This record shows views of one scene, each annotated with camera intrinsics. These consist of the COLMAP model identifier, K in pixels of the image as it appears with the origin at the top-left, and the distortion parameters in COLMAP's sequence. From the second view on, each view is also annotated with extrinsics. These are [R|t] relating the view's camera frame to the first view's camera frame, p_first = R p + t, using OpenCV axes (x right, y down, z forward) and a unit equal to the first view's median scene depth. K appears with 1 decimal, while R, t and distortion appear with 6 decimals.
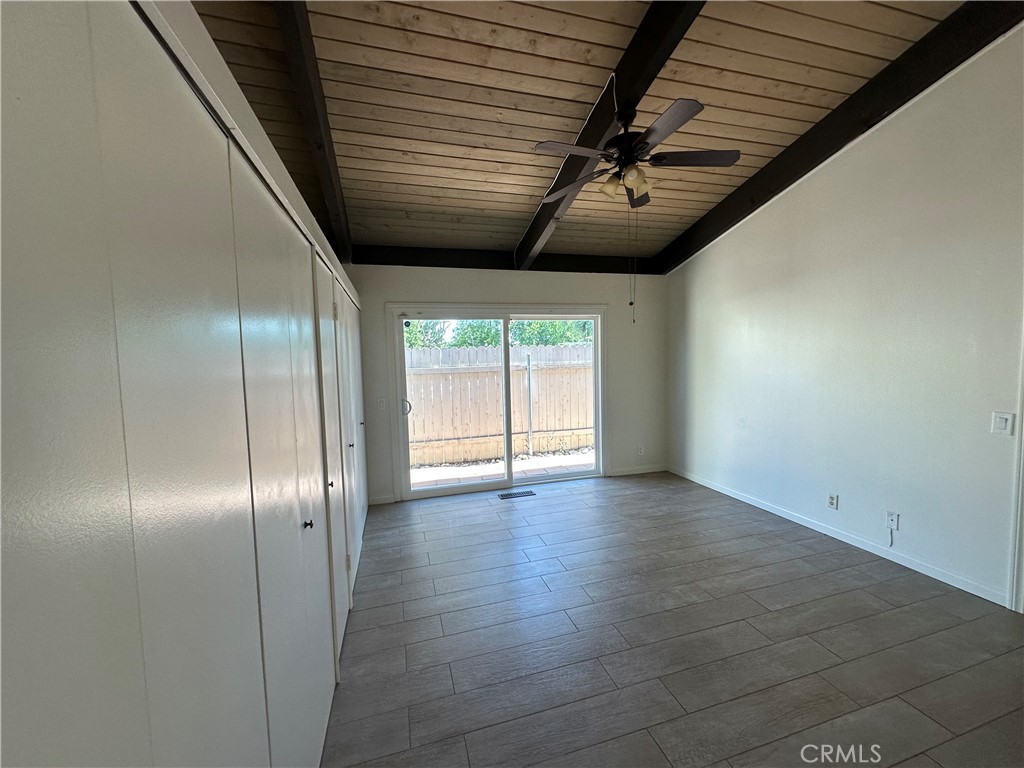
lens RADIAL K [[408.0, 0, 510.1], [0, 408.0, 384.3], [0, 0, 1]] dist [-0.004121, -0.000159]
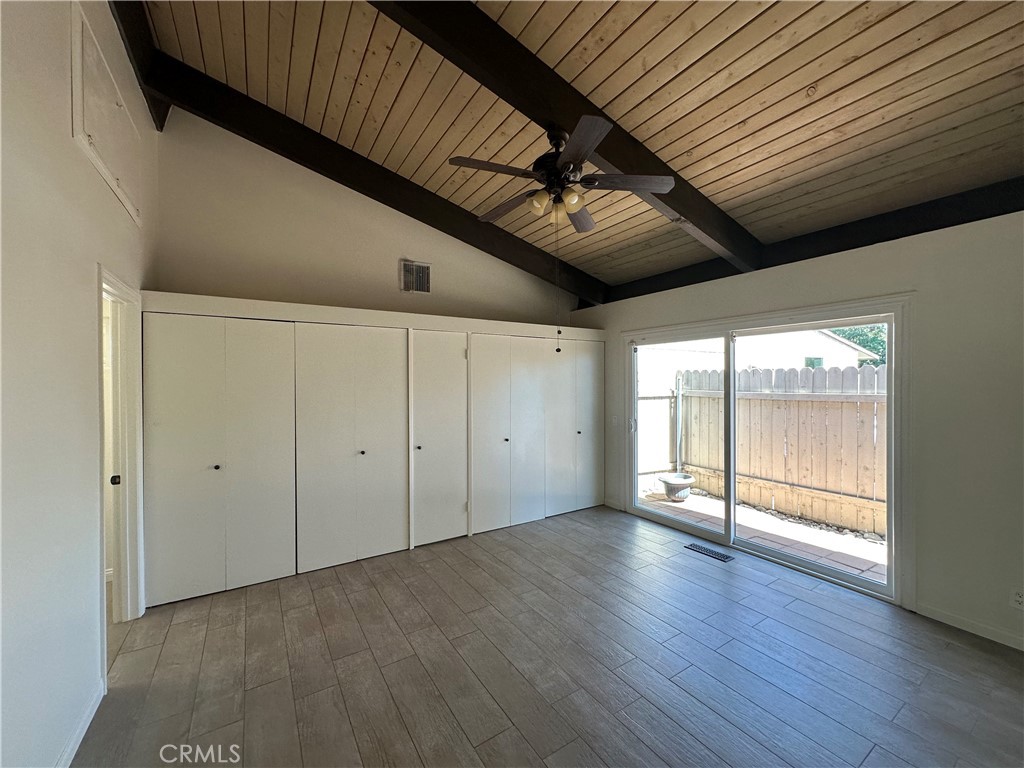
lens RADIAL K [[408.0, 0, 515.1], [0, 408.0, 383.5], [0, 0, 1]] dist [-0.004121, -0.000159]
pose [[0.285816, 0.030615, -0.957795, 0.656940], [-0.066992, 0.997683, 0.011899, -0.047704], [0.955940, 0.060764, 0.287204, 0.367567]]
